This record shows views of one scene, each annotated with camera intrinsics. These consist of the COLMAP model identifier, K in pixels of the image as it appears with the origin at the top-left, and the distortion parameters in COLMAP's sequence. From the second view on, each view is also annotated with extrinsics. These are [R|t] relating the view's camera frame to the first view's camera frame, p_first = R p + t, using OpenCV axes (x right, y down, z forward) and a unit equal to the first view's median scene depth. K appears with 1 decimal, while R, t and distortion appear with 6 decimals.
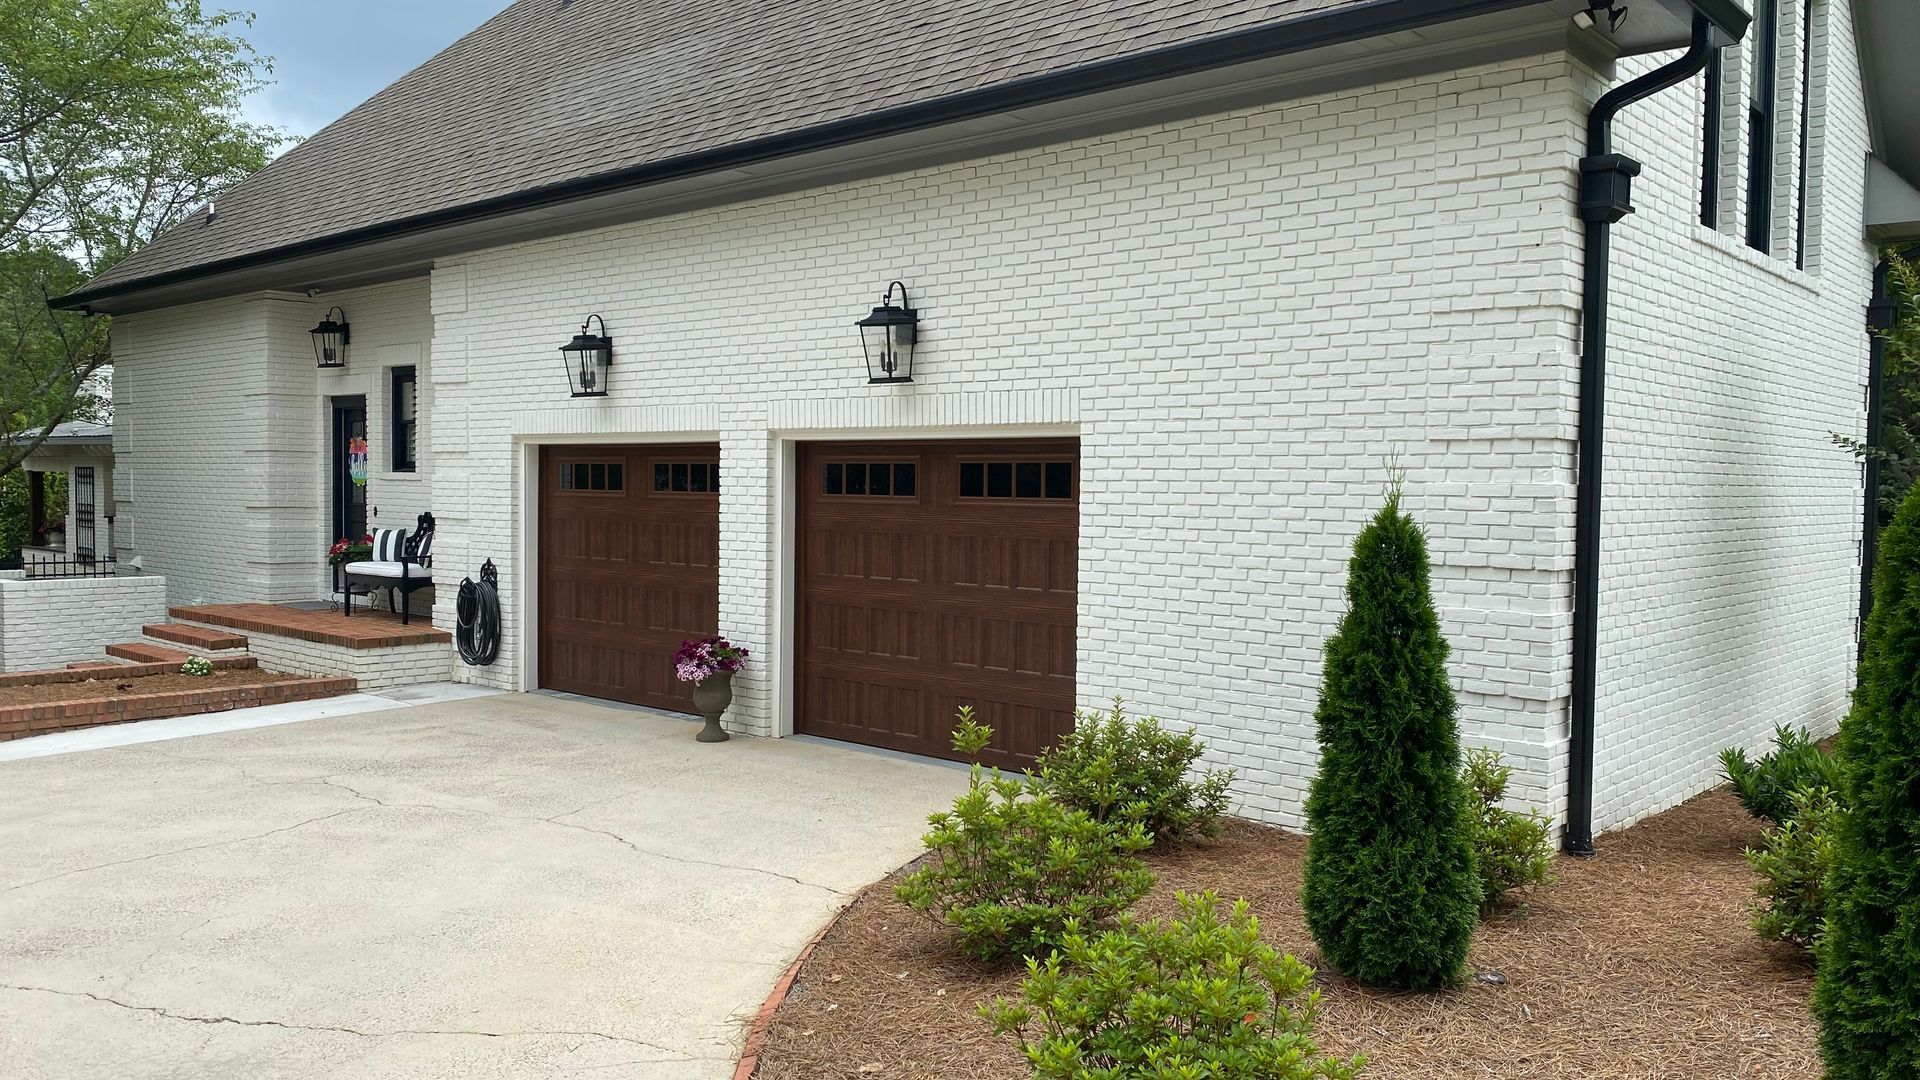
lens RADIAL K [[1448.0, 0, 919.7], [0, 1448.0, 532.7], [0, 0, 1]] dist [0.060461, -0.093684]
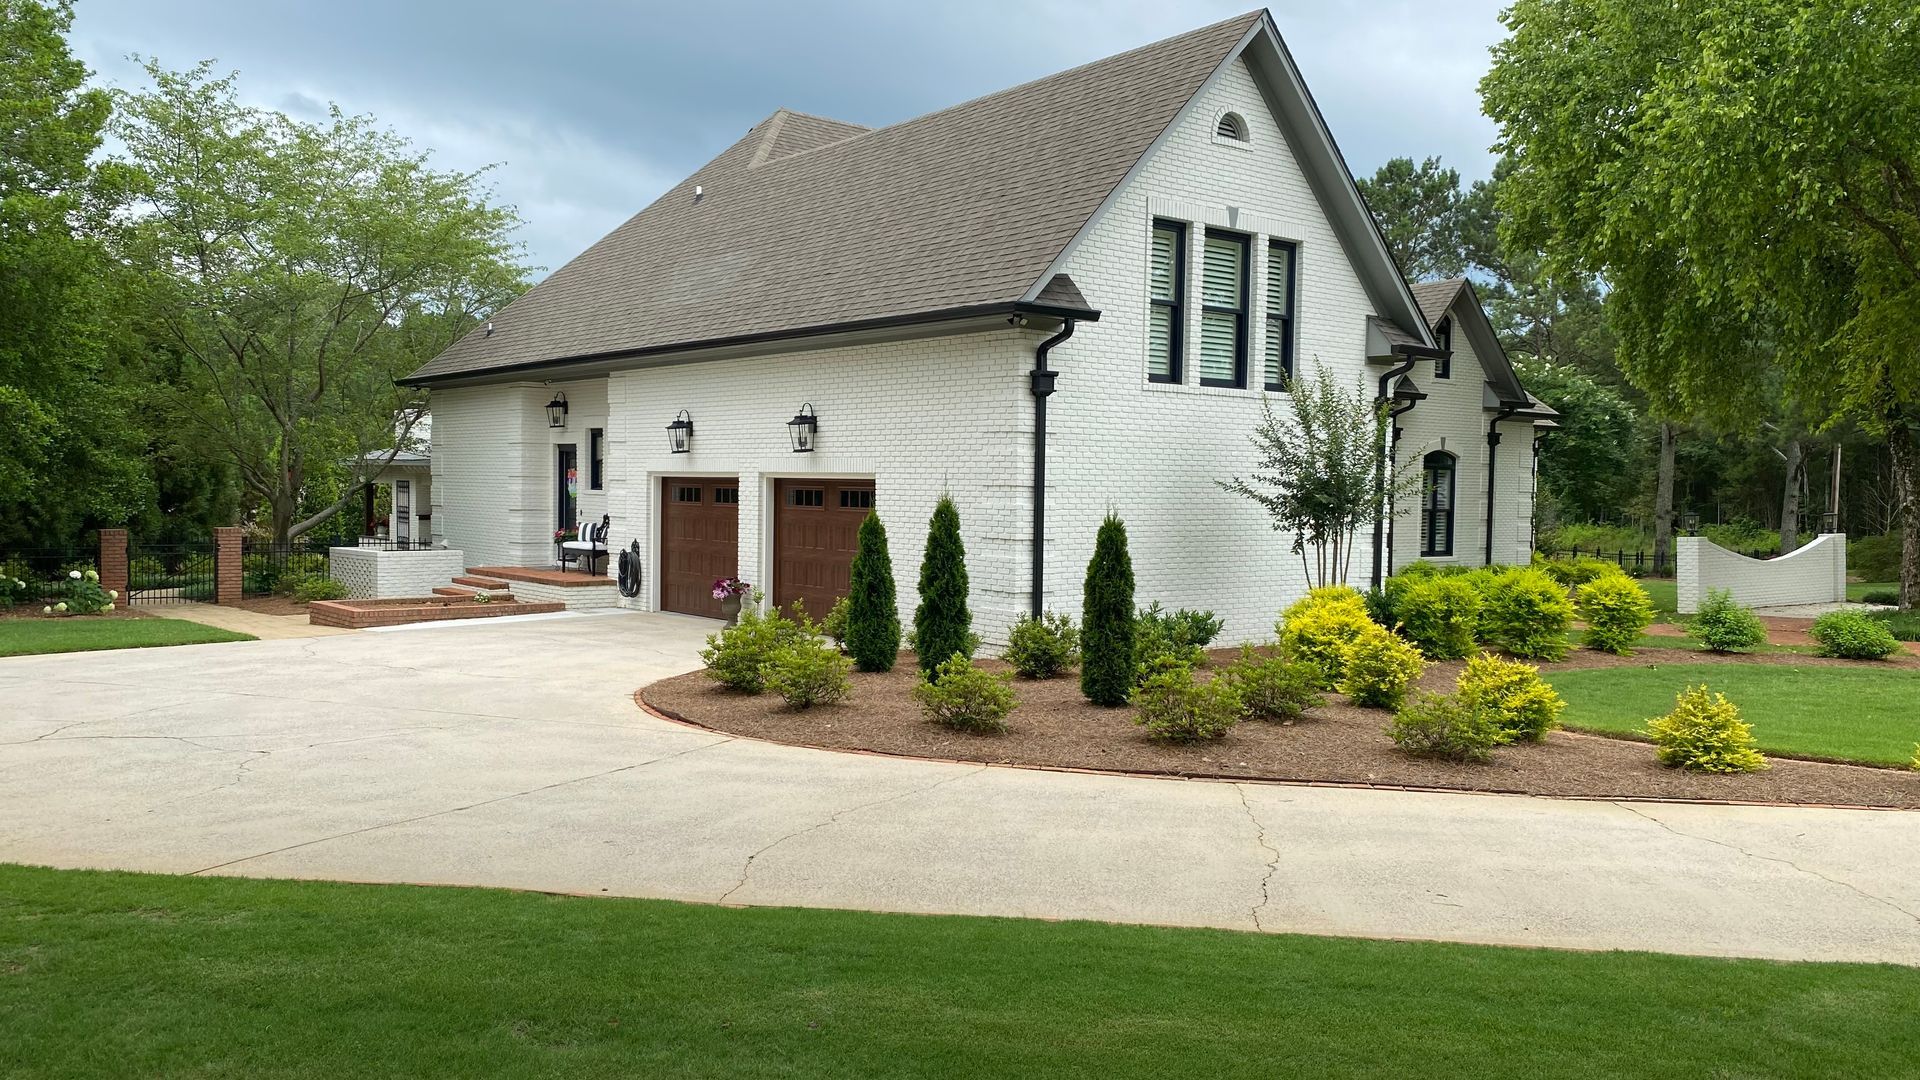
lens RADIAL K [[1448.0, 0, 960.1], [0, 1448.0, 540.7], [0, 0, 1]] dist [0.060461, -0.093684]
pose [[0.991171, 0.009650, -0.132235, 0.348324], [-0.009398, 0.999953, 0.002533, 0.011722], [0.132253, -0.001268, 0.991215, -0.749131]]
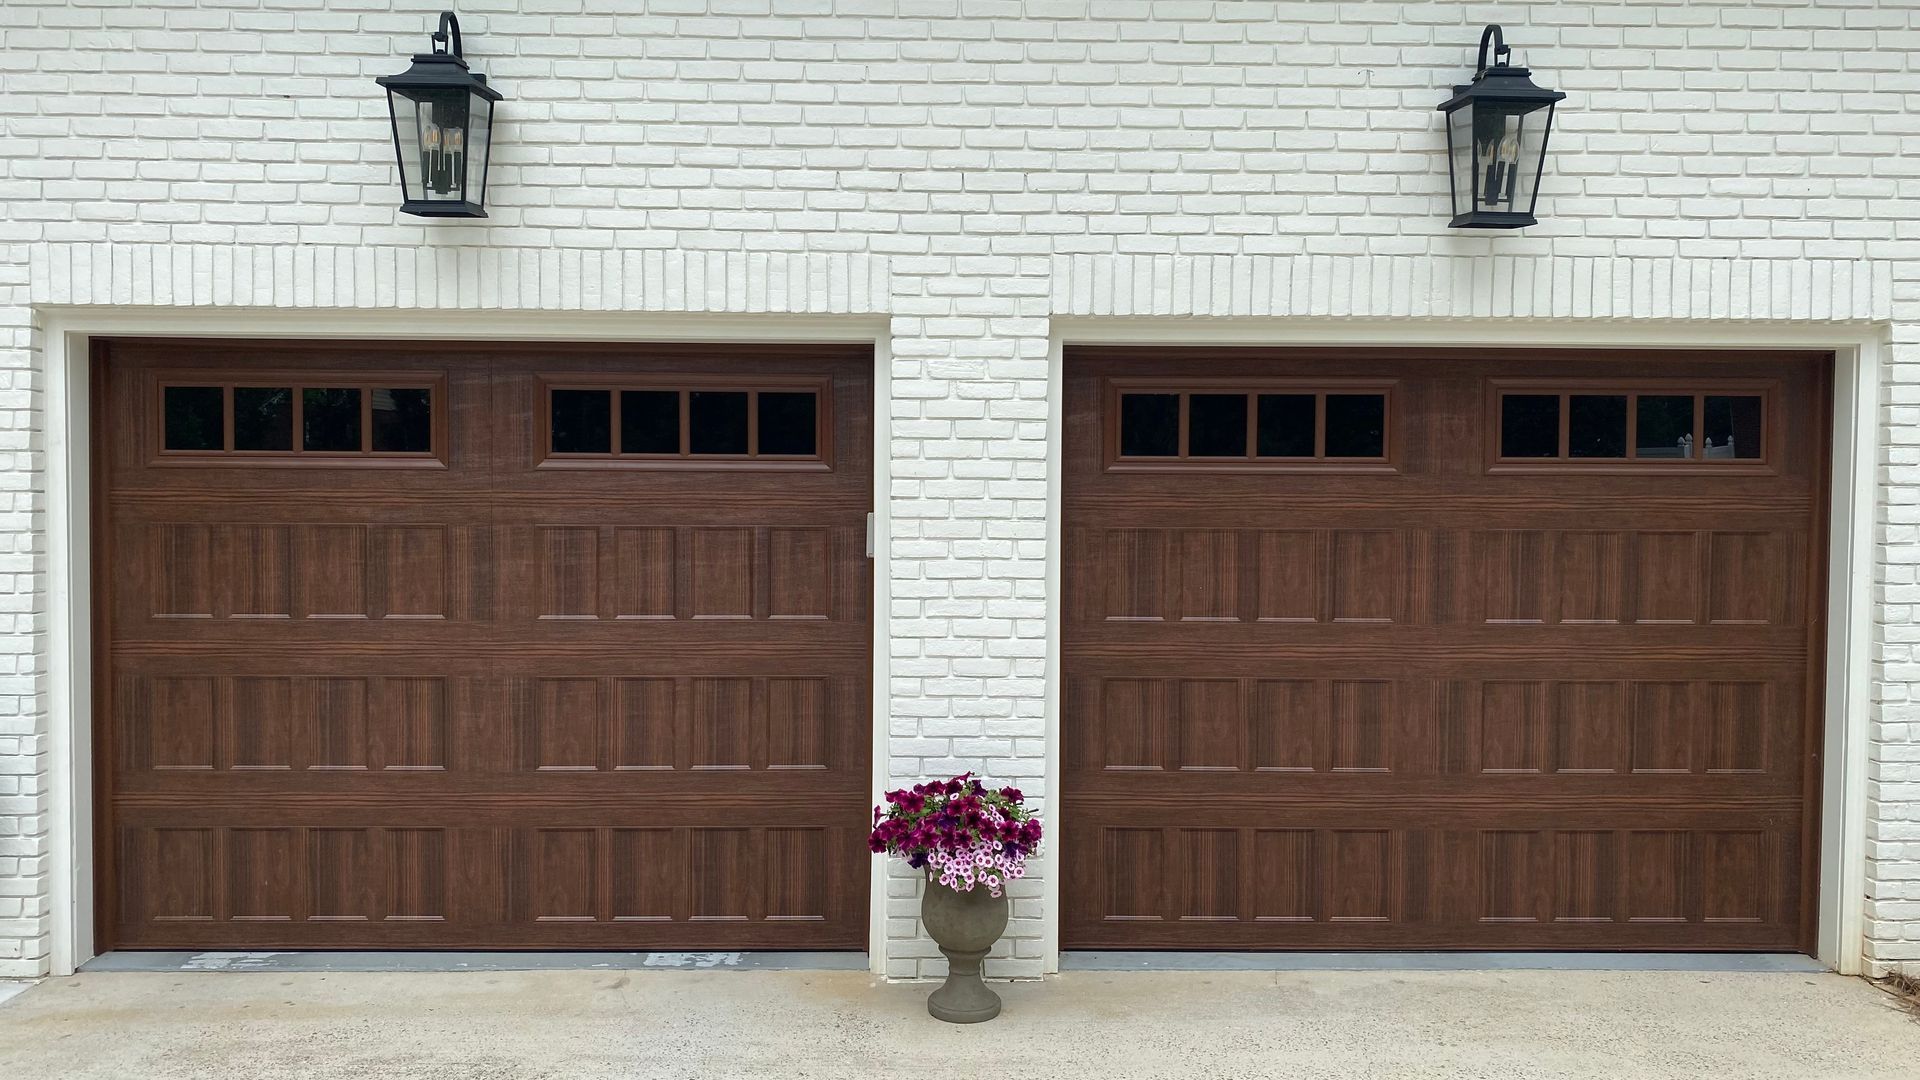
lens RADIAL K [[2206.1, 0, 960.0], [0, 2206.1, 543.0], [0, 0, 1]] dist [-0.000932, 0.000000]
pose [[0.716515, -0.039641, 0.696444, -0.504483], [0.022947, 0.999183, 0.033264, -0.018612], [-0.697194, -0.007853, 0.716839, 0.414084]]
